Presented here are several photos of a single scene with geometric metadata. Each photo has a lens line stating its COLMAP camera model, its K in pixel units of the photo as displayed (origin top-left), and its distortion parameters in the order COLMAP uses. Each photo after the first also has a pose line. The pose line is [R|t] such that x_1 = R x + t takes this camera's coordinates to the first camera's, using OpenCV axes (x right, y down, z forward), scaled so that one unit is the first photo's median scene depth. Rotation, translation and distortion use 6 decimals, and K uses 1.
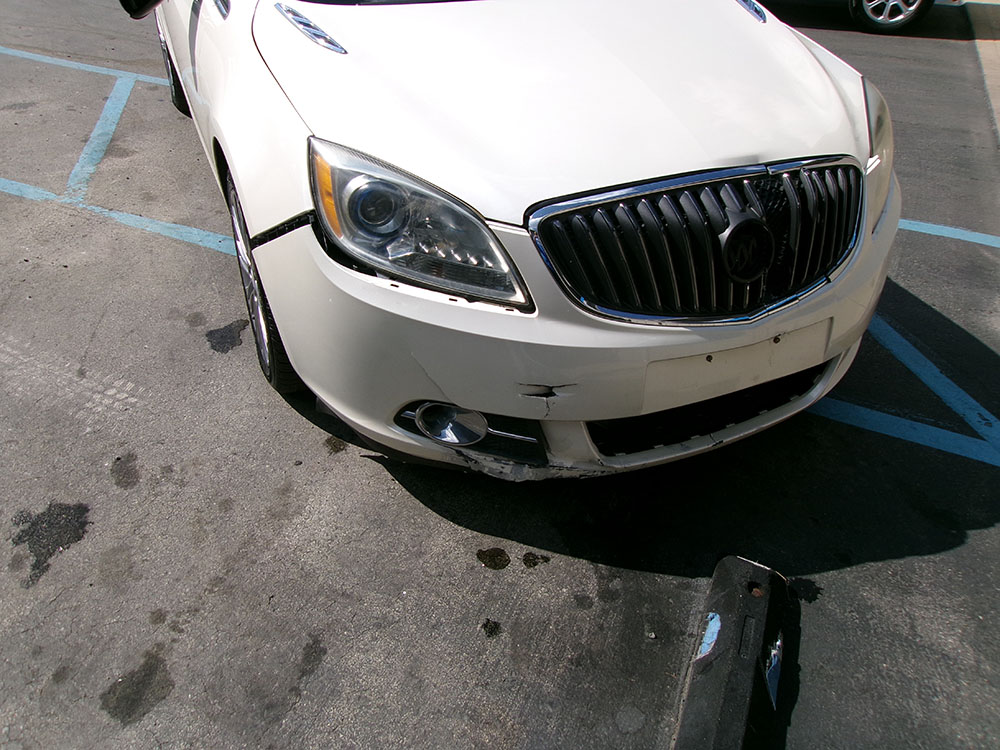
lens RADIAL K [[778.5, 0, 494.7], [0, 778.5, 375.7], [0, 0, 1]] dist [-0.025346, 0.046807]
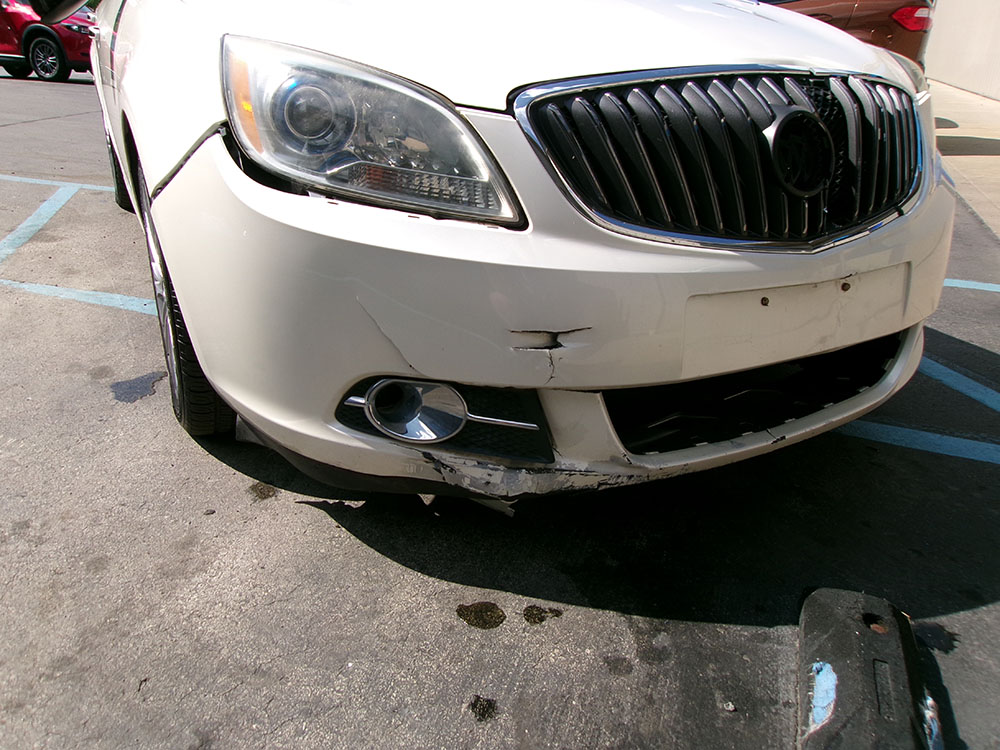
lens RADIAL K [[778.5, 0, 496.2], [0, 778.5, 373.9], [0, 0, 1]] dist [-0.025346, 0.046807]
pose [[0.998481, -0.032186, 0.044715, -0.012550], [0.041178, 0.975177, -0.217562, 0.181754], [-0.036602, 0.219073, 0.975022, 0.287201]]
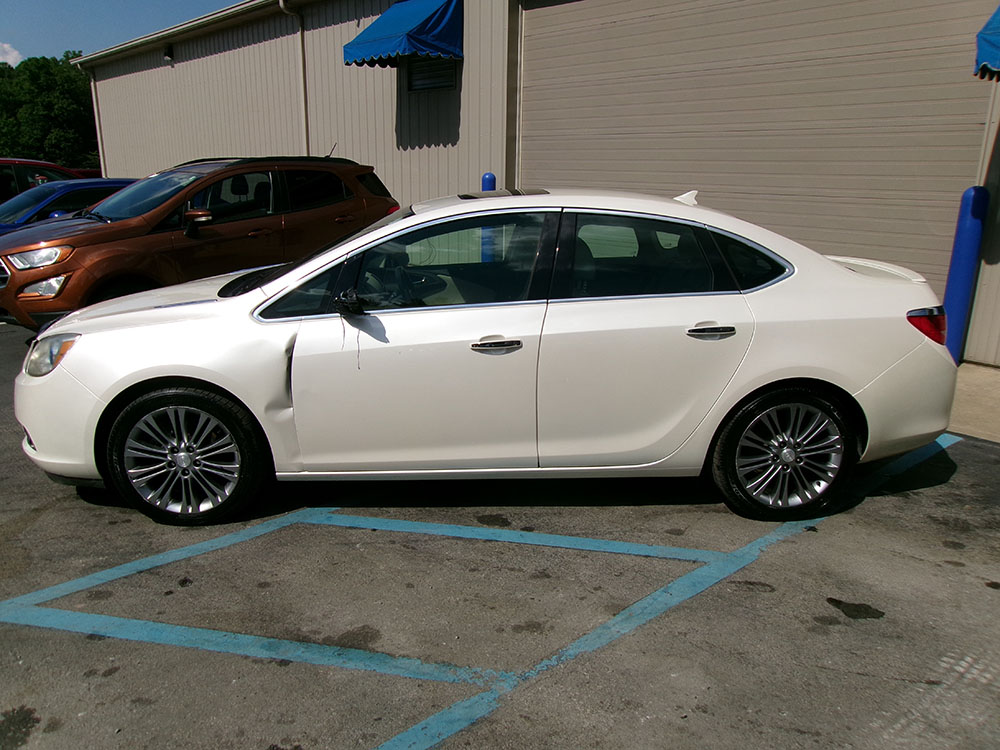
lens RADIAL K [[778.5, 0, 497.1], [0, 778.5, 376.9], [0, 0, 1]] dist [-0.025346, 0.046807]
pose [[0.408832, -0.265285, 0.873201, -2.128957], [0.537847, 0.843032, 0.004300, -0.912846], [-0.737277, 0.467890, 0.487341, 0.960346]]
